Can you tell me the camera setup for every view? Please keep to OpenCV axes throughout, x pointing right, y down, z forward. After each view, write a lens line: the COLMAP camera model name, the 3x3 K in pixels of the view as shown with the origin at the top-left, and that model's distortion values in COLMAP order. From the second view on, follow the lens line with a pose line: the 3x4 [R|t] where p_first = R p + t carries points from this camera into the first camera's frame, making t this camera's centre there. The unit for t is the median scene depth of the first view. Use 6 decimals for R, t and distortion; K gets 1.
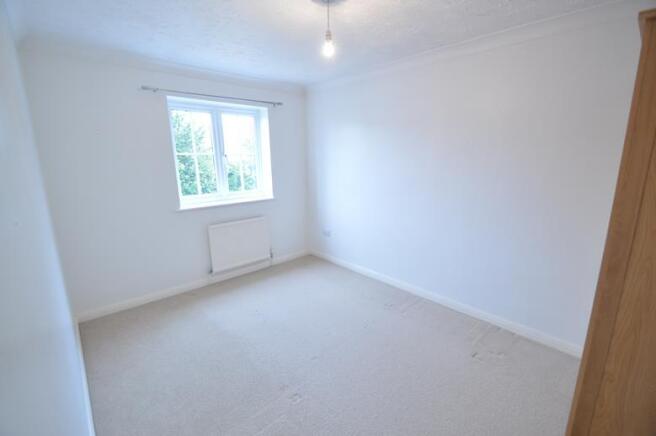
lens RADIAL K [[291.3, 0, 328.6], [0, 291.3, 217.5], [0, 0, 1]] dist [0.000275, 0.000020]
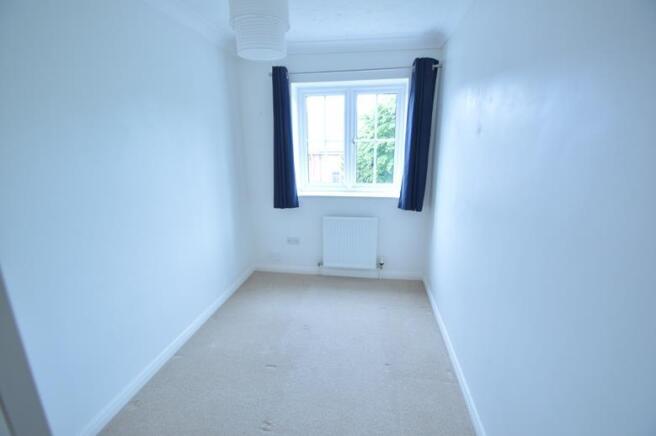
lens RADIAL K [[291.3, 0, 329.1], [0, 291.3, 219.5], [0, 0, 1]] dist [0.000275, 0.000020]
pose [[0.642412, 0.190371, -0.742338, 0.301362], [-0.157324, 0.980784, 0.115374, -0.072097], [0.750037, 0.042670, 0.660017, 0.366884]]
